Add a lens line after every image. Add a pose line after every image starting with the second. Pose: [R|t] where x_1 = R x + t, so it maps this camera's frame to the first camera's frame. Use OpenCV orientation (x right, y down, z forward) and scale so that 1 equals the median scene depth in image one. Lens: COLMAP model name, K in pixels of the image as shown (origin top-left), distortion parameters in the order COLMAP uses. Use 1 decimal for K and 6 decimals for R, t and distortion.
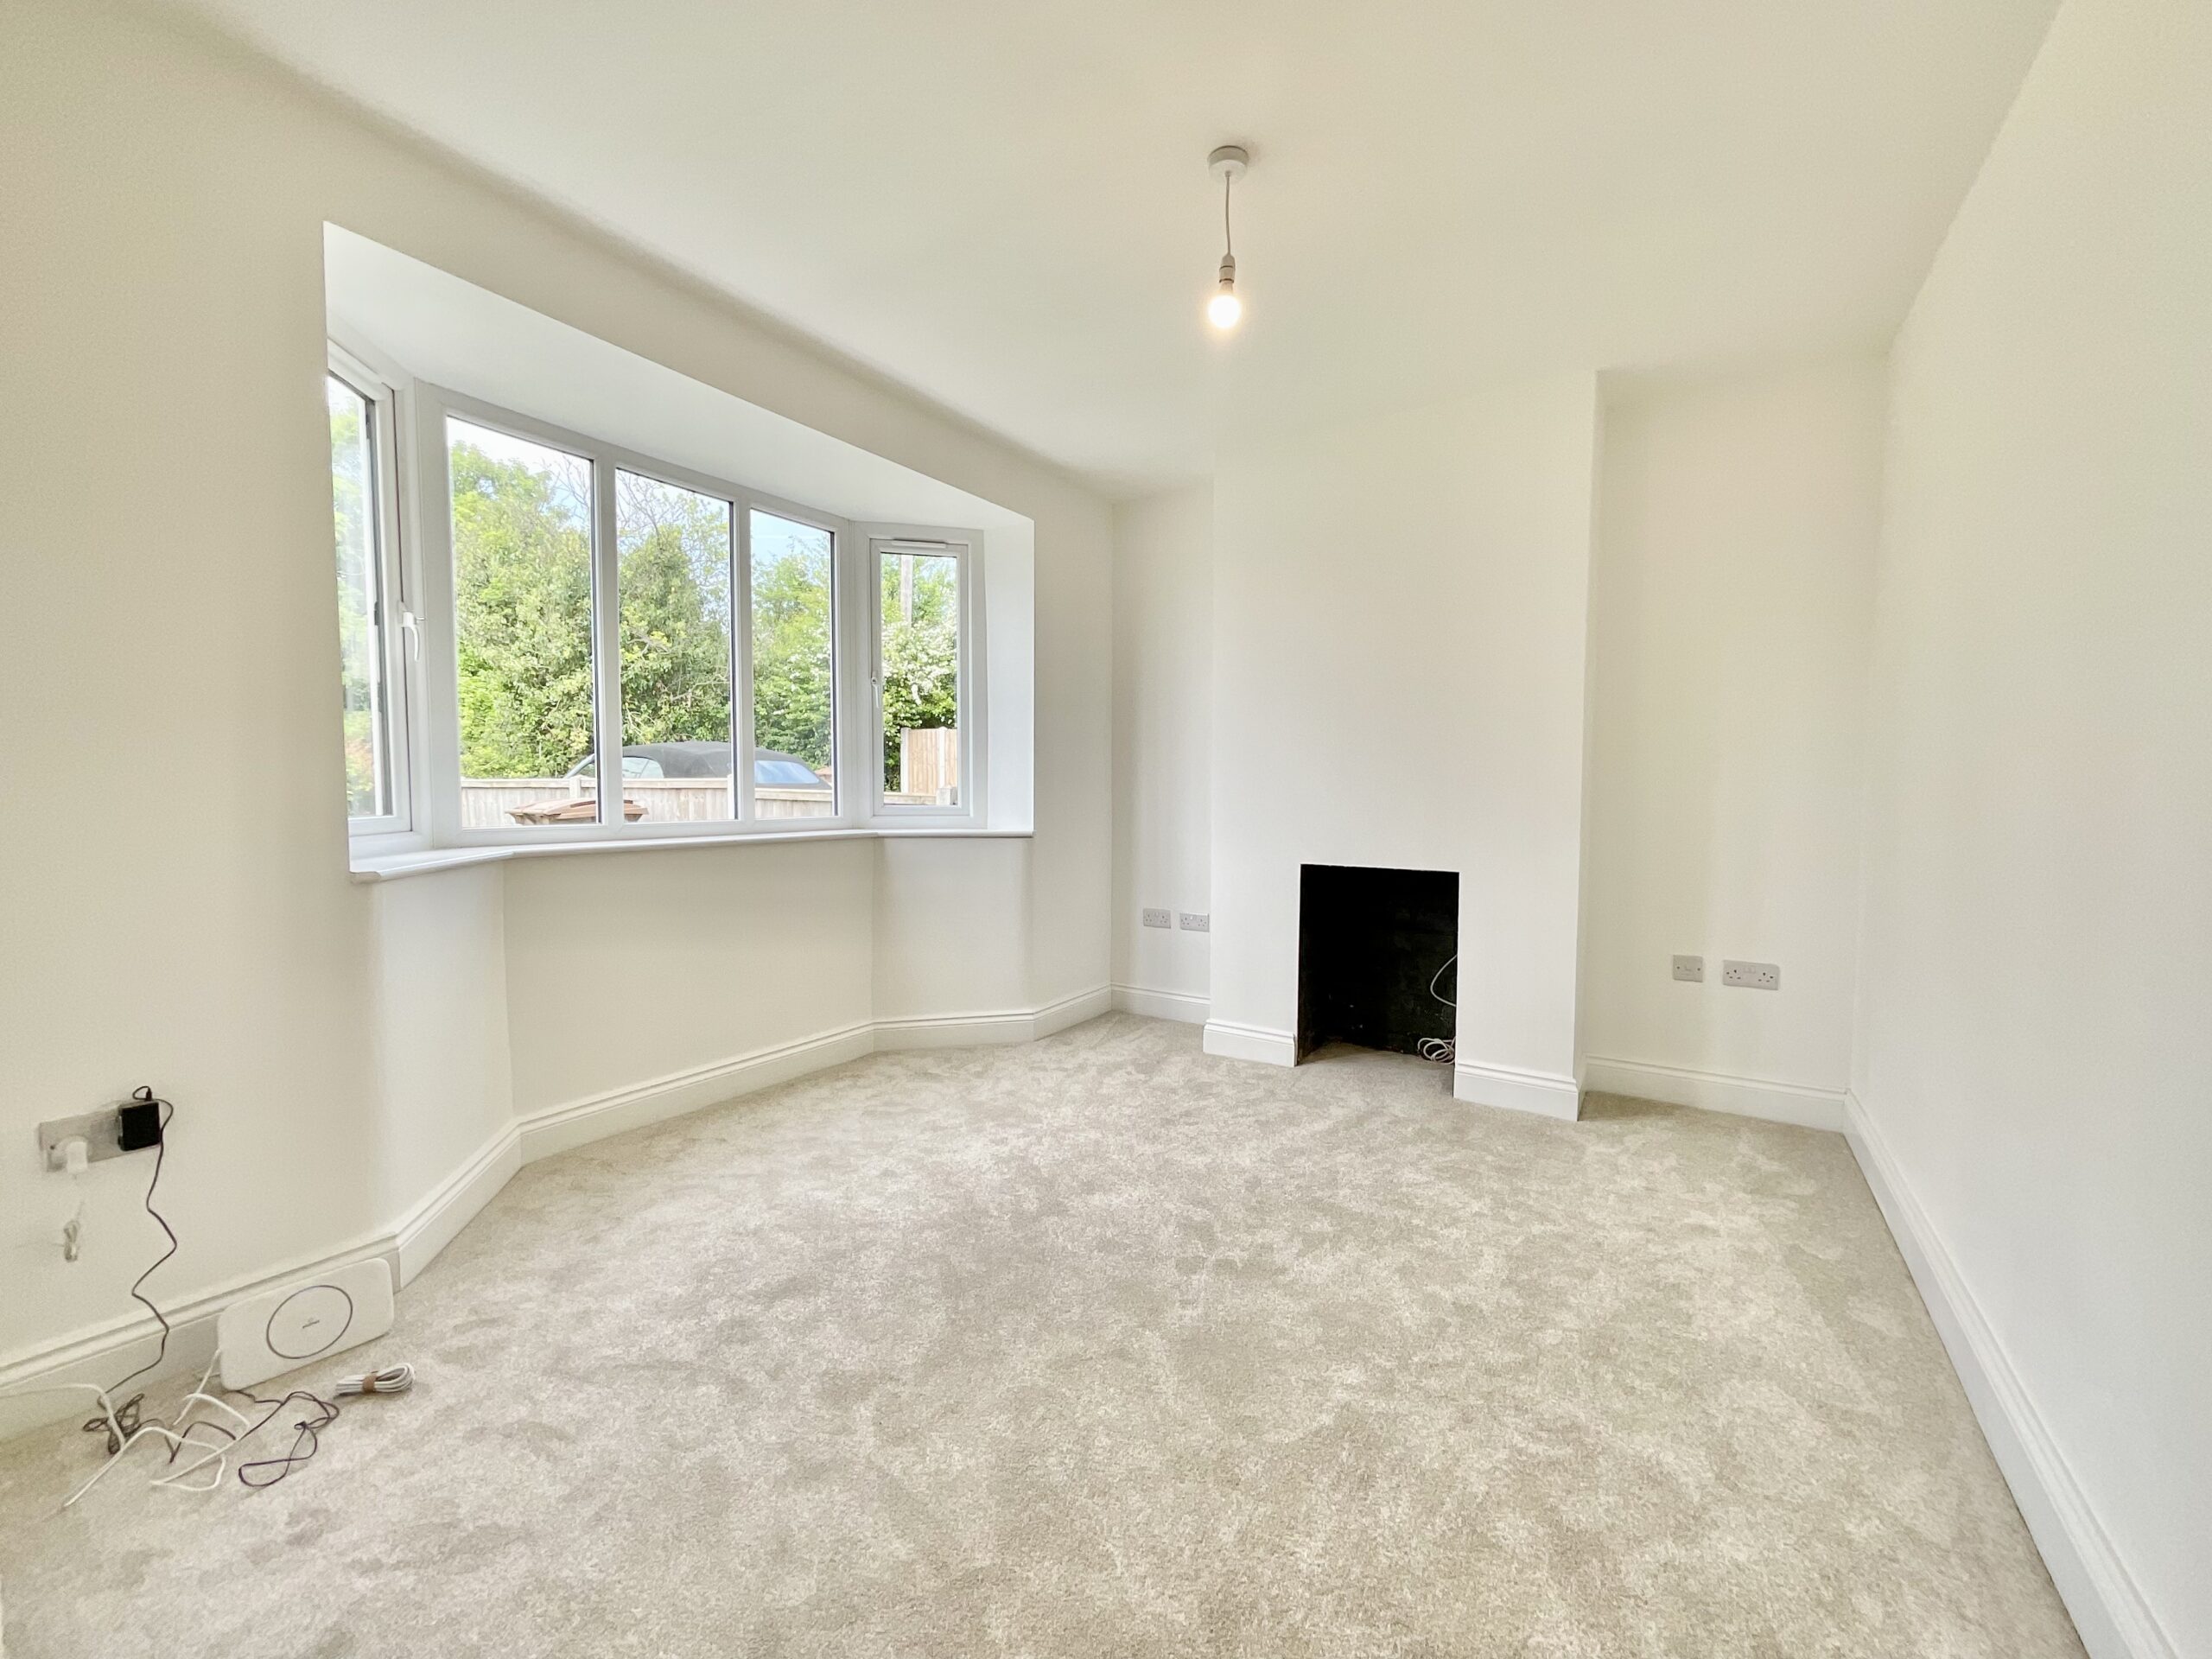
lens RADIAL K [[893.0, 0, 1103.0], [0, 893.0, 832.7], [0, 0, 1]] dist [-0.003536, 0.001878]
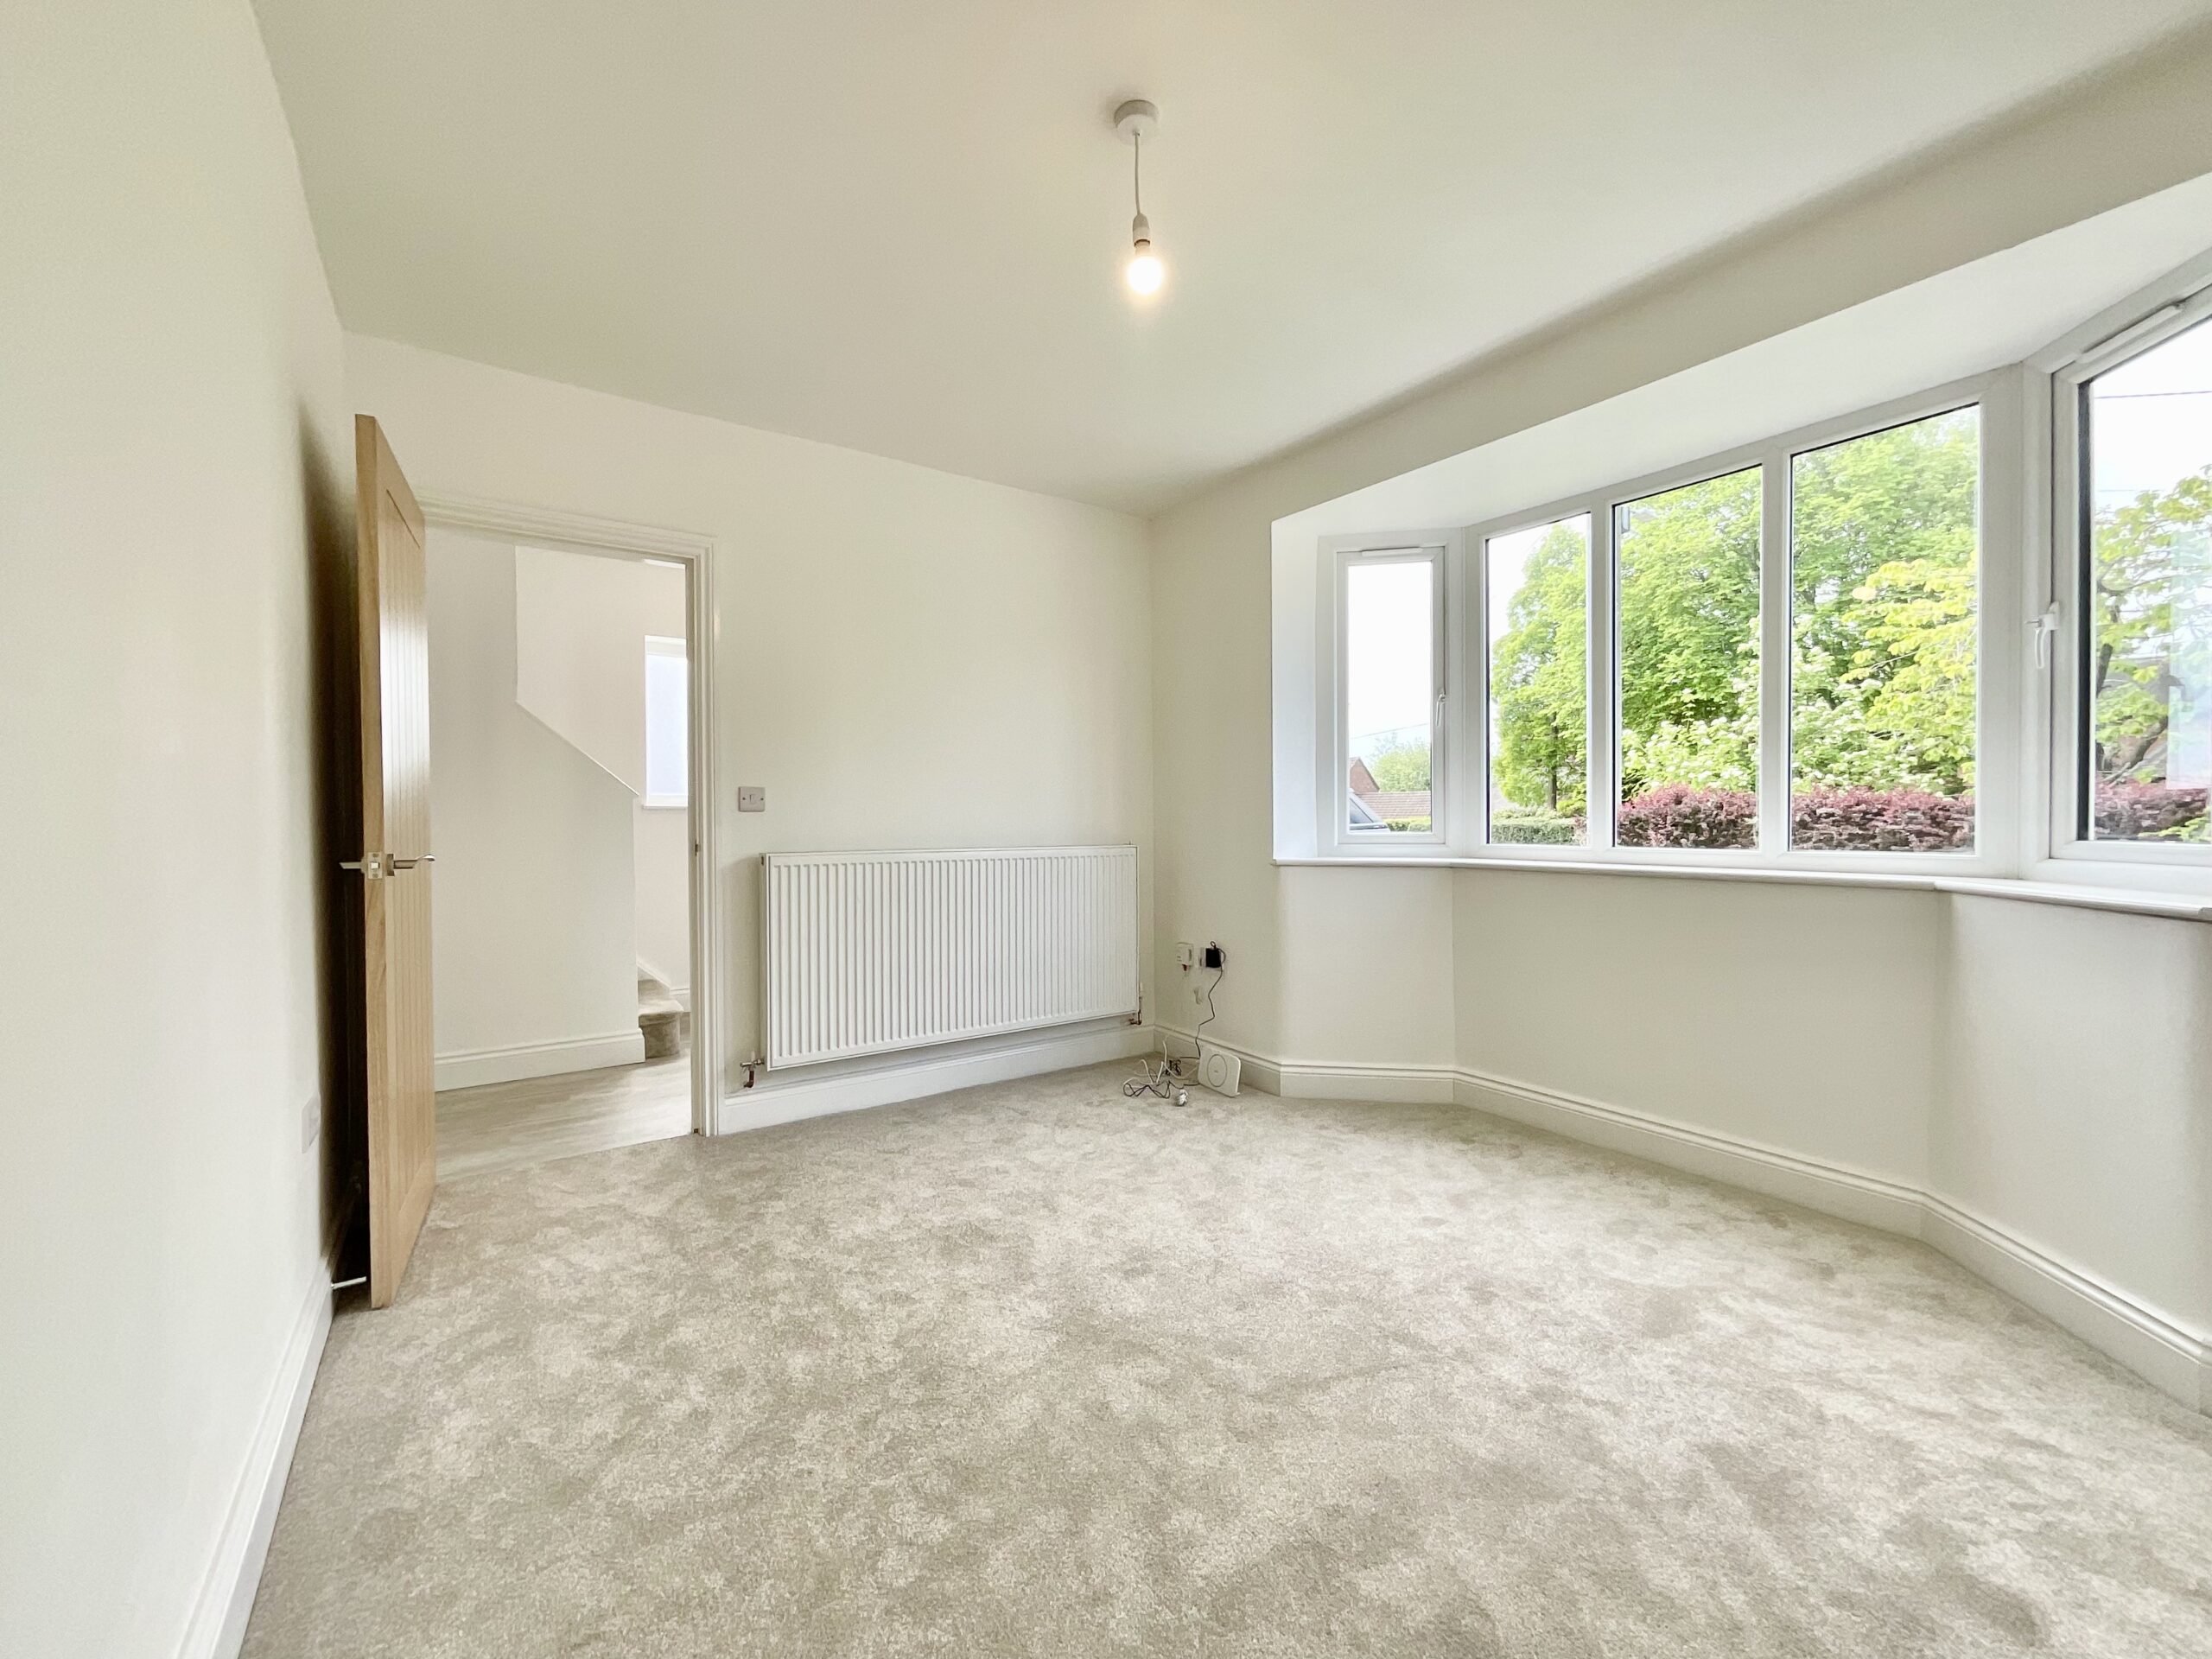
lens RADIAL K [[893.0, 0, 1103.0], [0, 893.0, 832.7], [0, 0, 1]] dist [-0.003536, 0.001878]
pose [[-0.390460, 0.008009, -0.920585, 0.654329], [-0.045392, 0.998578, 0.027940, -0.030396], [0.919500, 0.052696, -0.389542, 0.890239]]
